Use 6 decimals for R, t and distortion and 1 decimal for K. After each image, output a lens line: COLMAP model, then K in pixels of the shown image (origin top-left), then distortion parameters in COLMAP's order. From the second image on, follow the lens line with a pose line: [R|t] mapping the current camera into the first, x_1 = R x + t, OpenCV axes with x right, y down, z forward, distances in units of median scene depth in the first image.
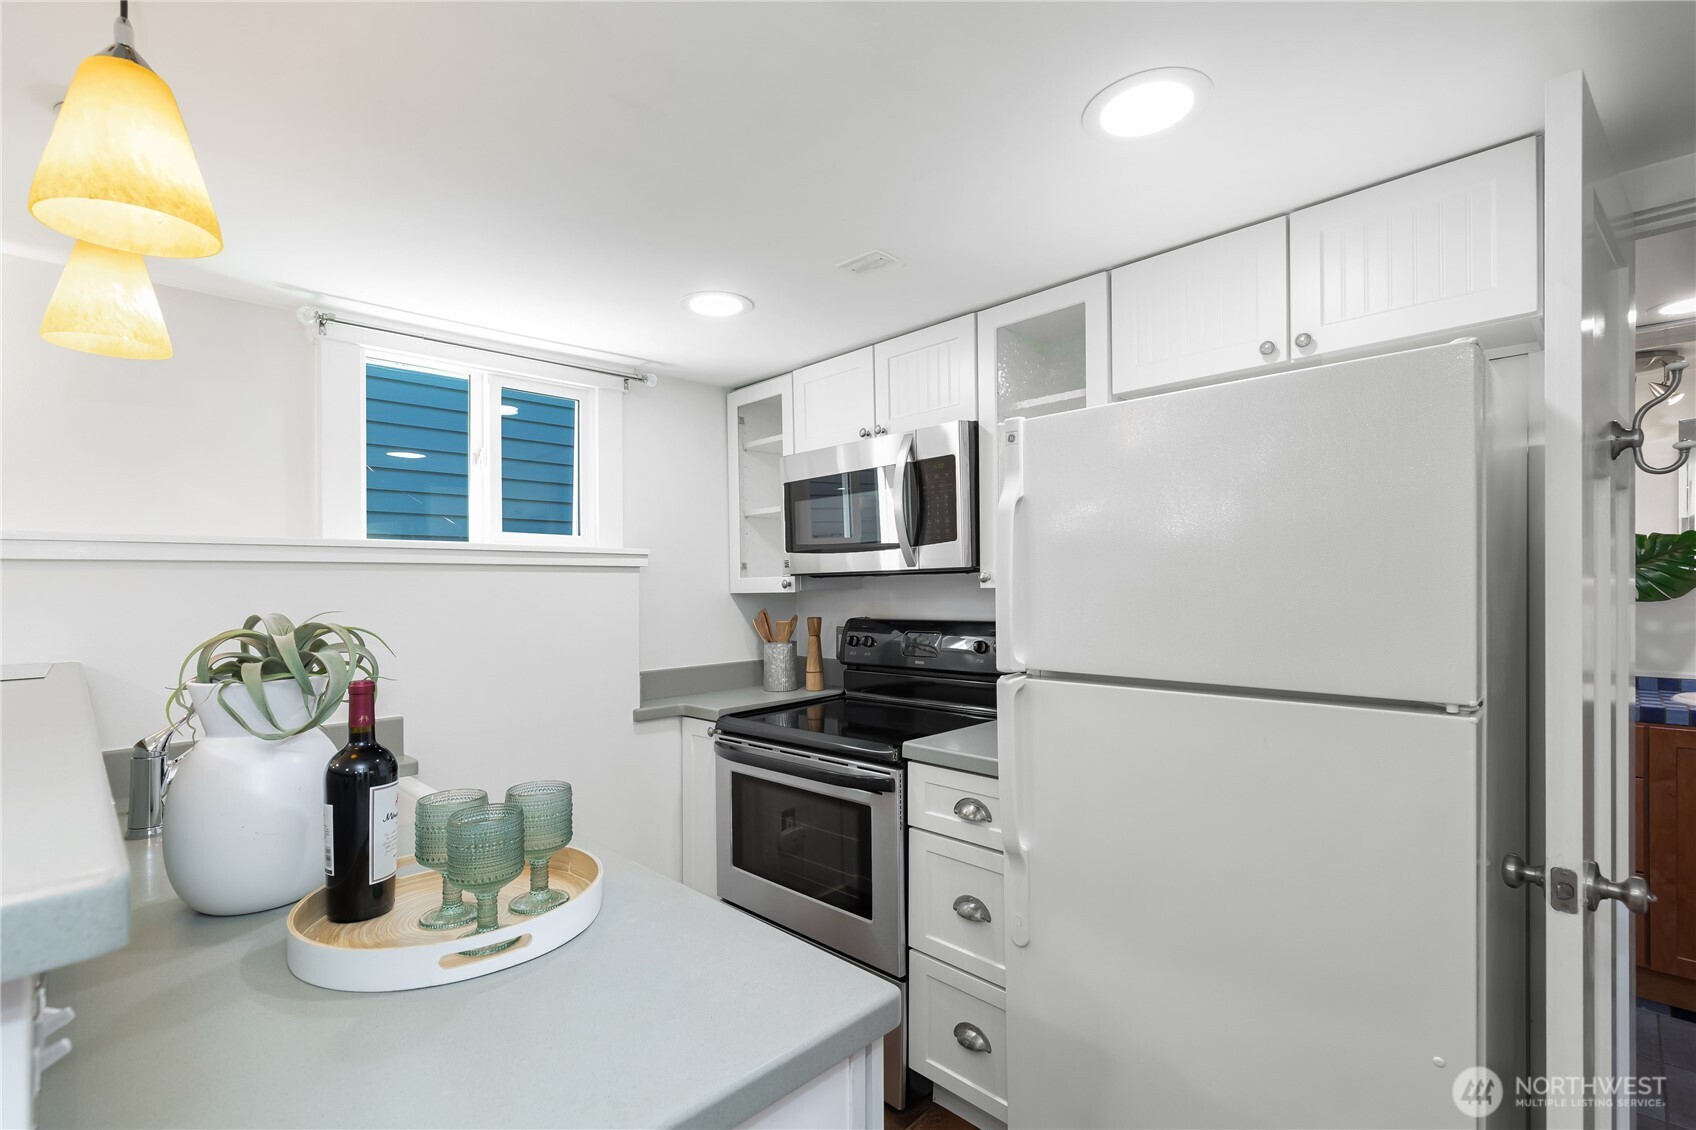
lens RADIAL K [[776.1, 0, 829.1], [0, 776.1, 597.0], [0, 0, 1]] dist [-0.001497, -0.000840]
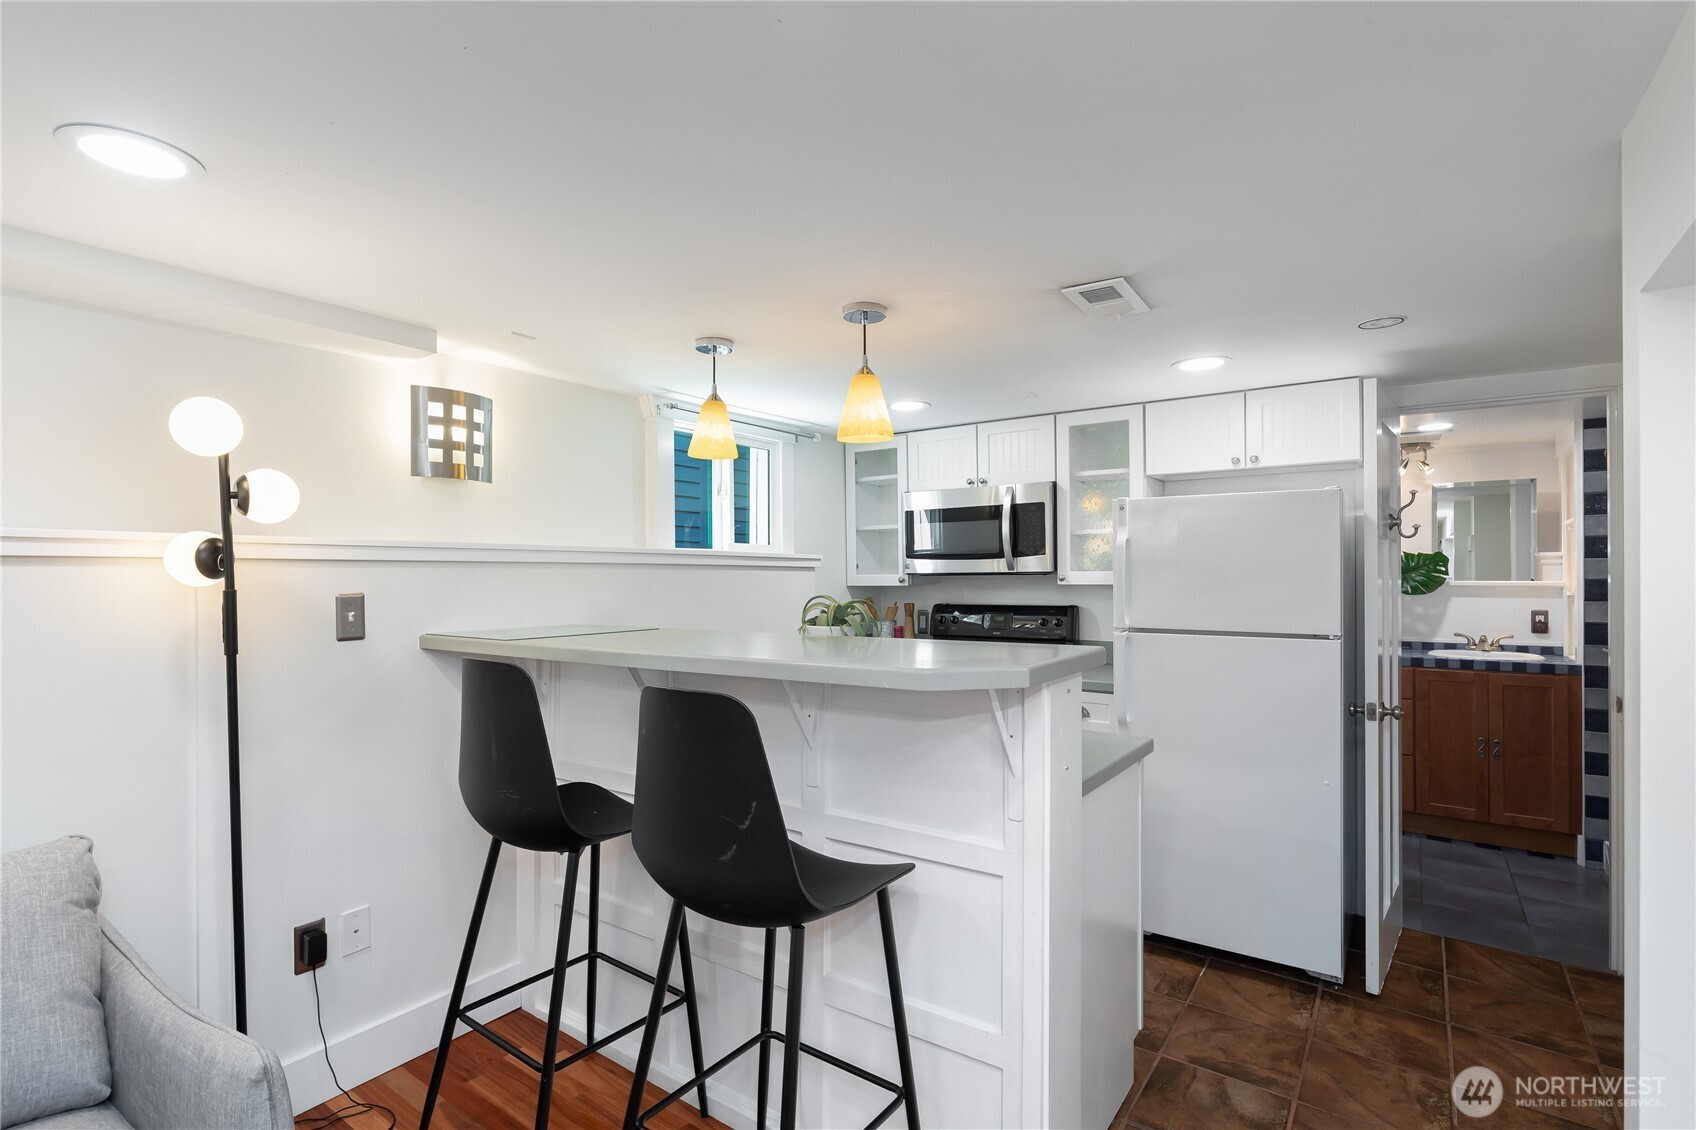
lens RADIAL K [[784.1, 0, 847.4], [0, 784.1, 579.2], [0, 0, 1]] dist [-0.000531, 0.000112]
pose [[0.985404, 0.008275, 0.170032, -0.525676], [-0.006129, 0.999895, -0.013144, 0.002454], [-0.170123, 0.011910, 0.985351, -0.552086]]
